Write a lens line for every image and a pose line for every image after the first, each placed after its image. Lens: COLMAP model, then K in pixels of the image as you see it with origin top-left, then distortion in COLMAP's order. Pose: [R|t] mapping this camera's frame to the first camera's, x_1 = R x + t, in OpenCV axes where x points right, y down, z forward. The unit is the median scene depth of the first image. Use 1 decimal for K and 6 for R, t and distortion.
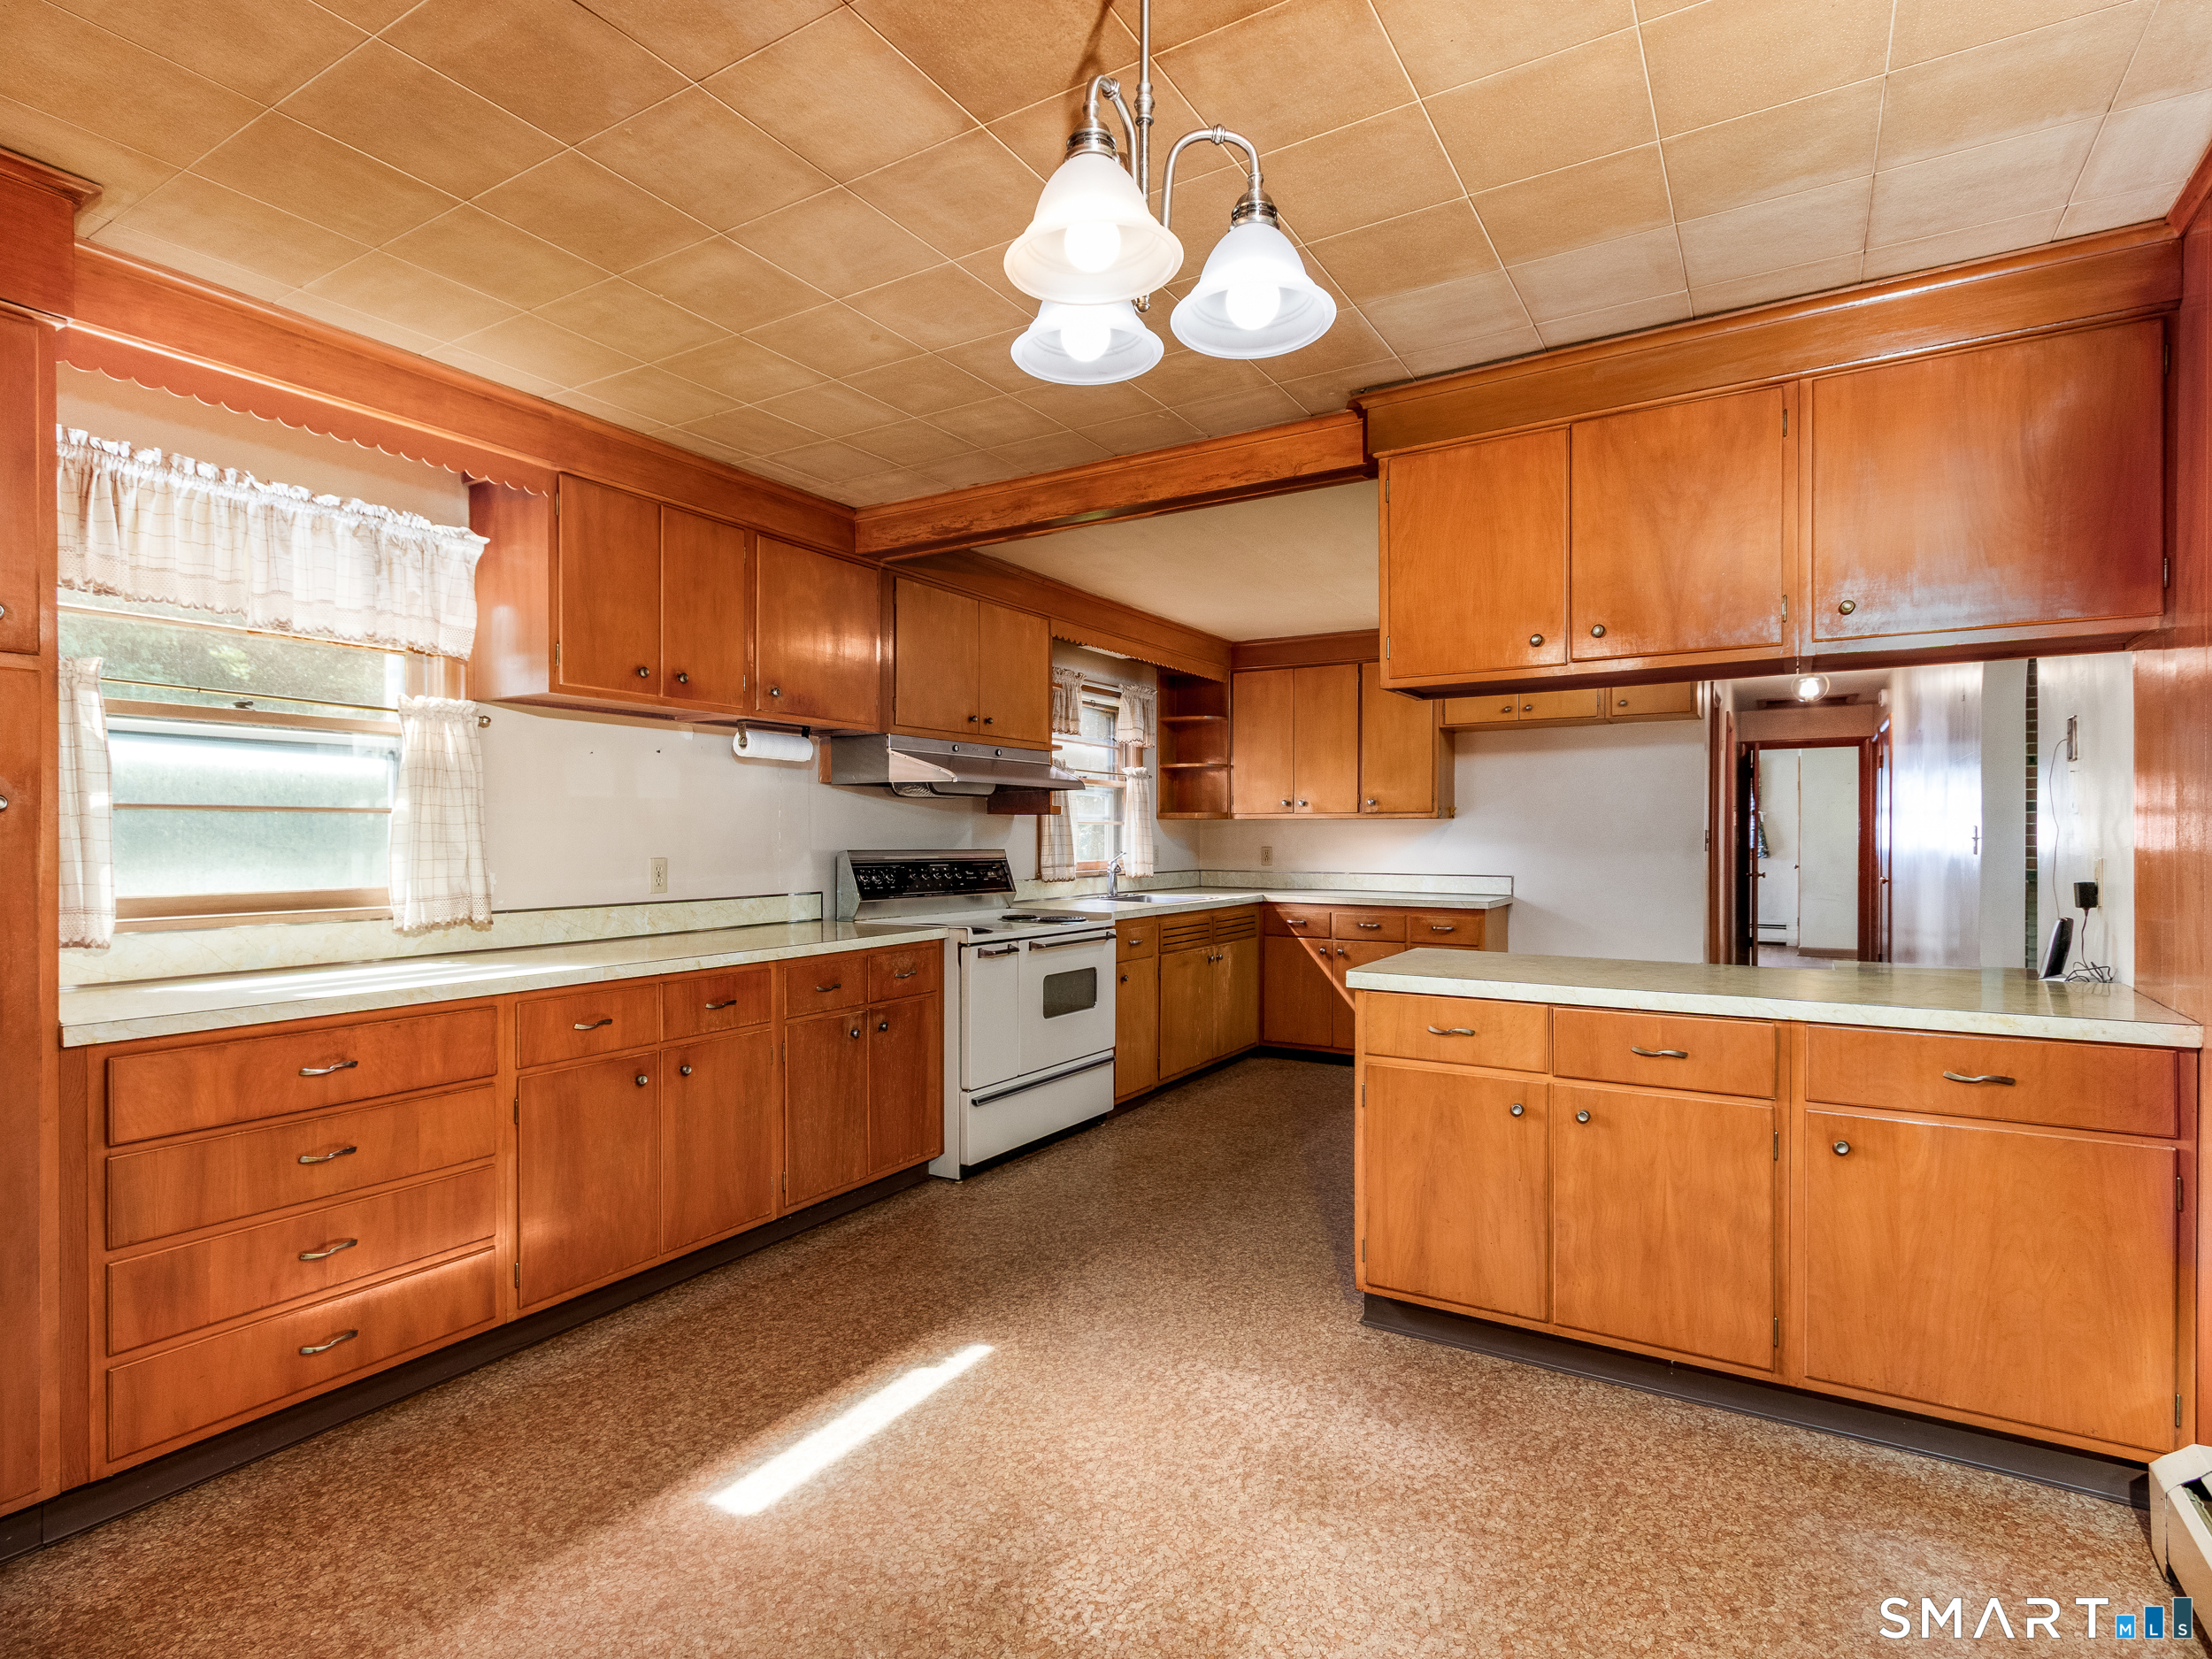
lens RADIAL K [[1134.7, 0, 1081.8], [0, 1134.7, 848.0], [0, 0, 1]] dist [0.000264, -0.000477]
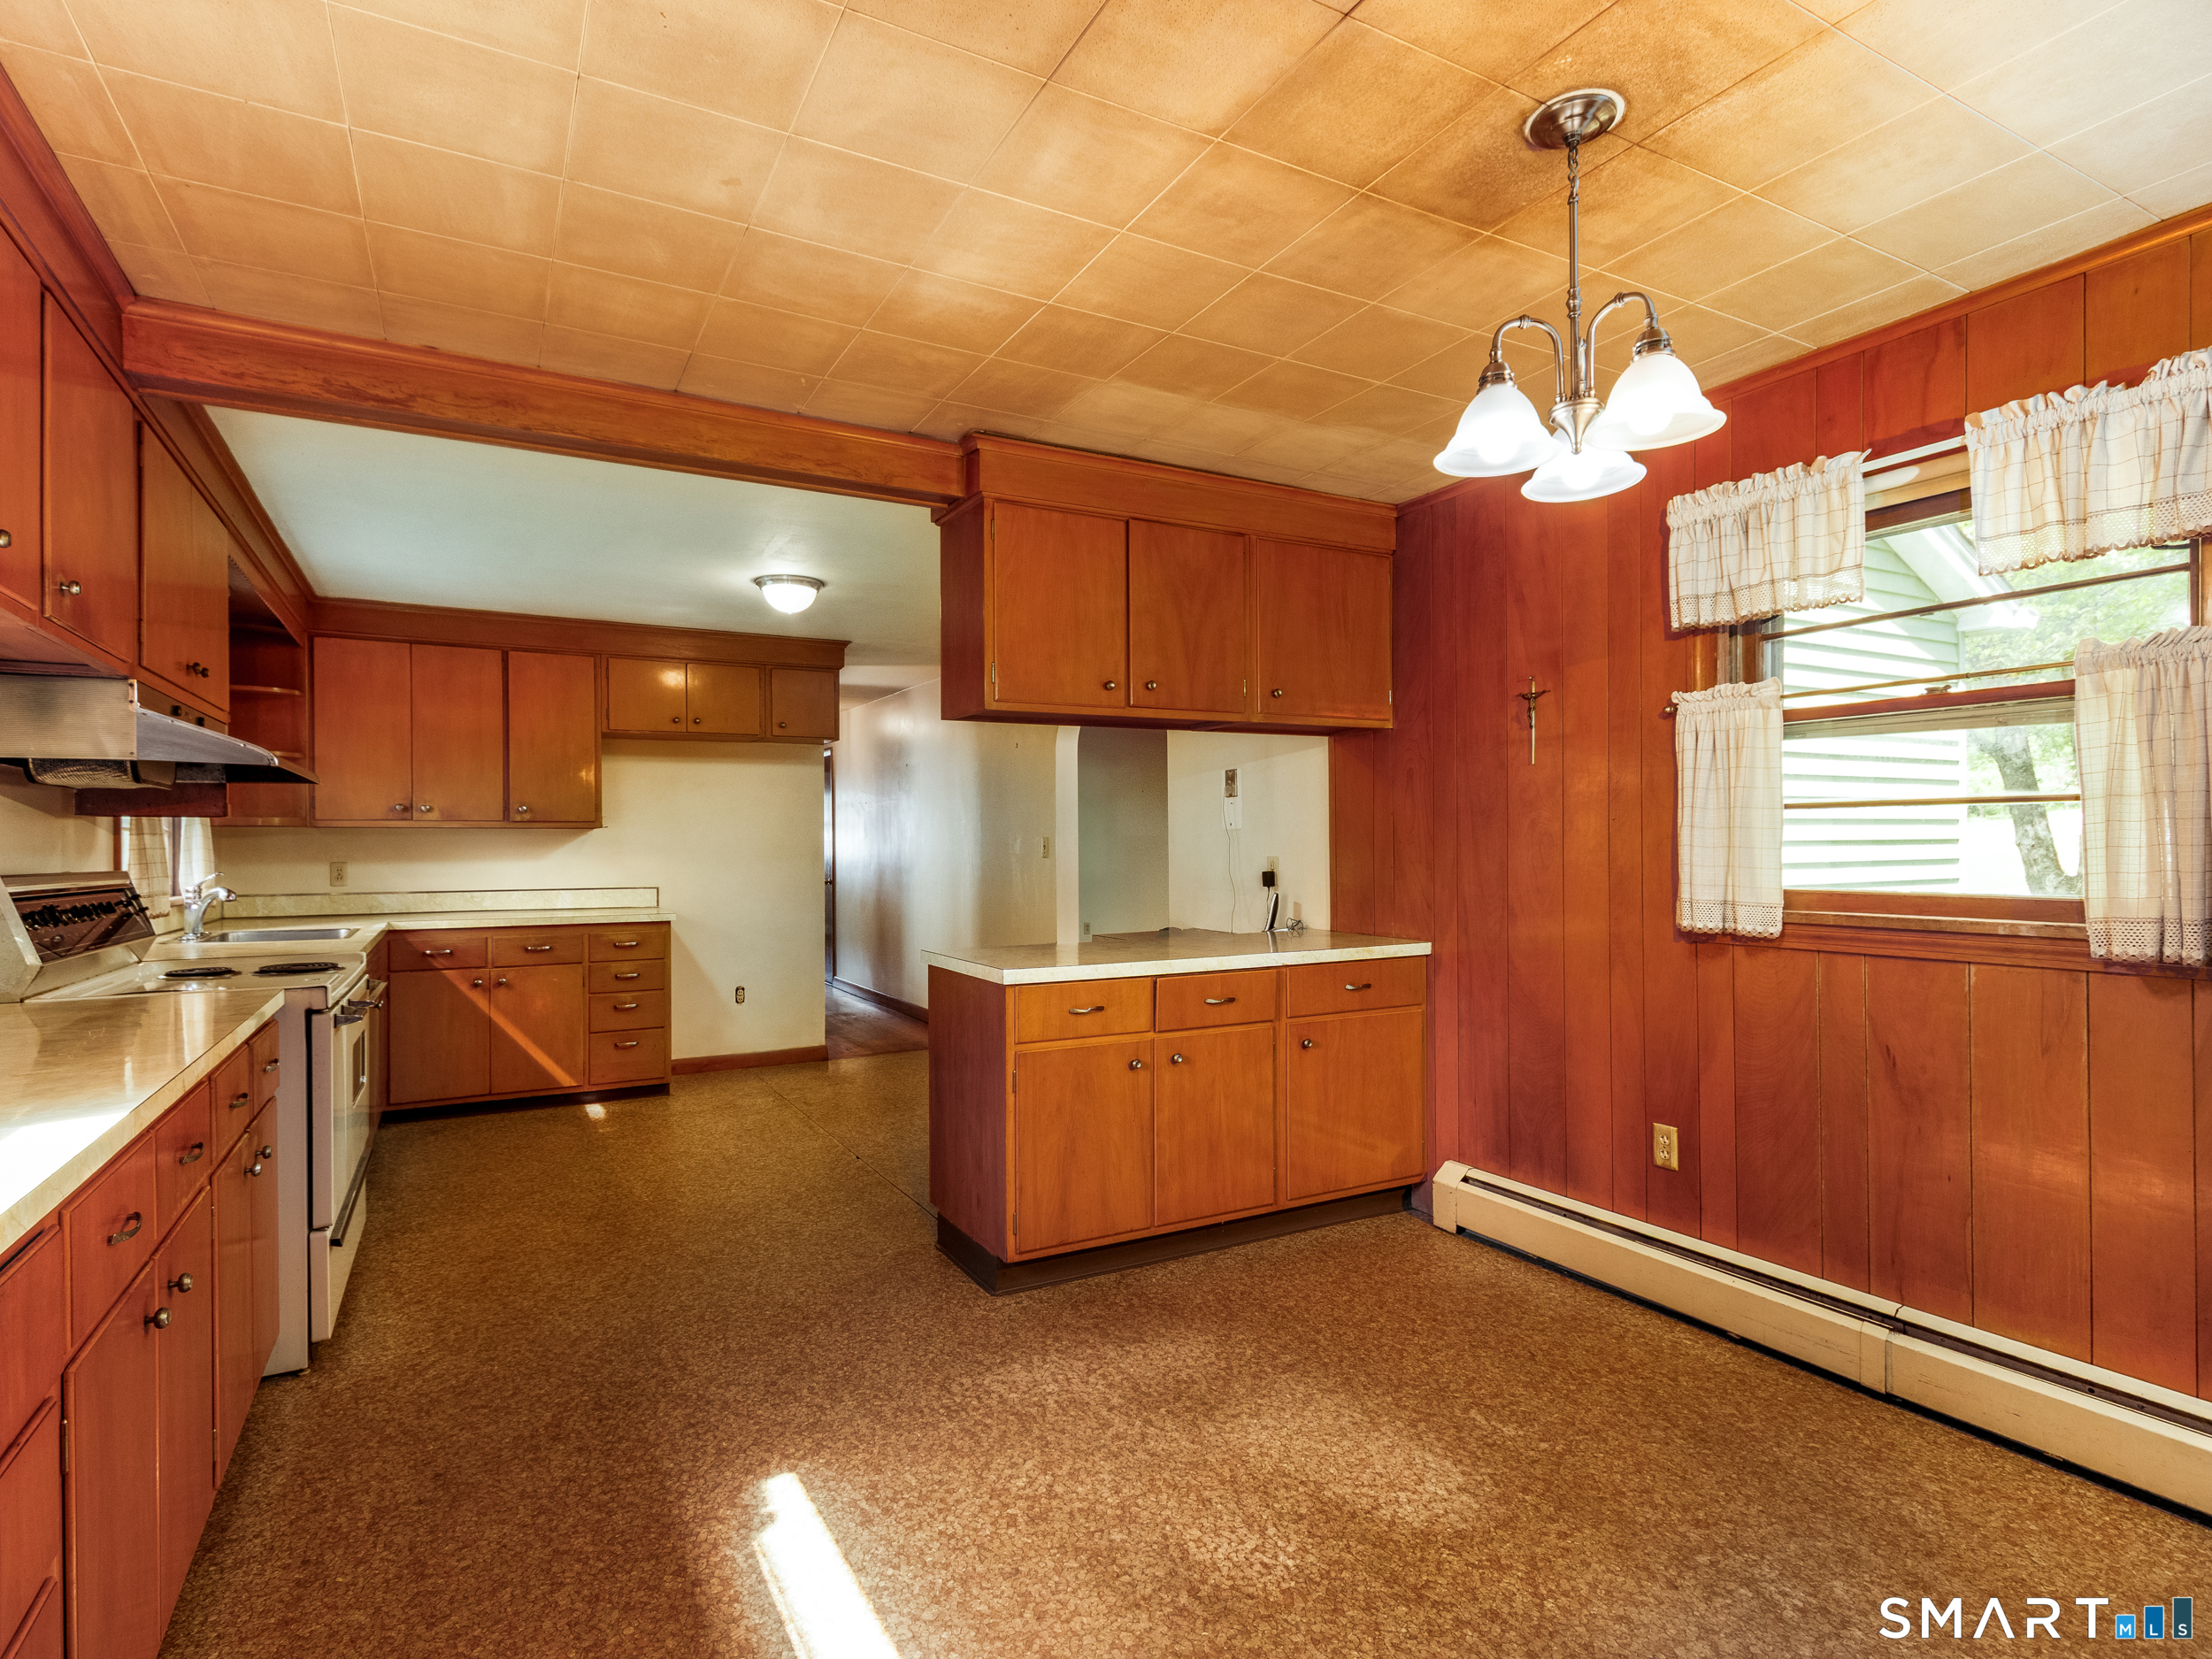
lens RADIAL K [[1137.2, 0, 1096.1], [0, 1137.2, 857.0], [0, 0, 1]] dist [0.002512, 0.000654]
pose [[0.491576, -0.013560, 0.870729, -0.548525], [0.015276, 0.999859, 0.006947, -0.004386], [-0.870700, 0.009886, 0.491714, 0.322354]]
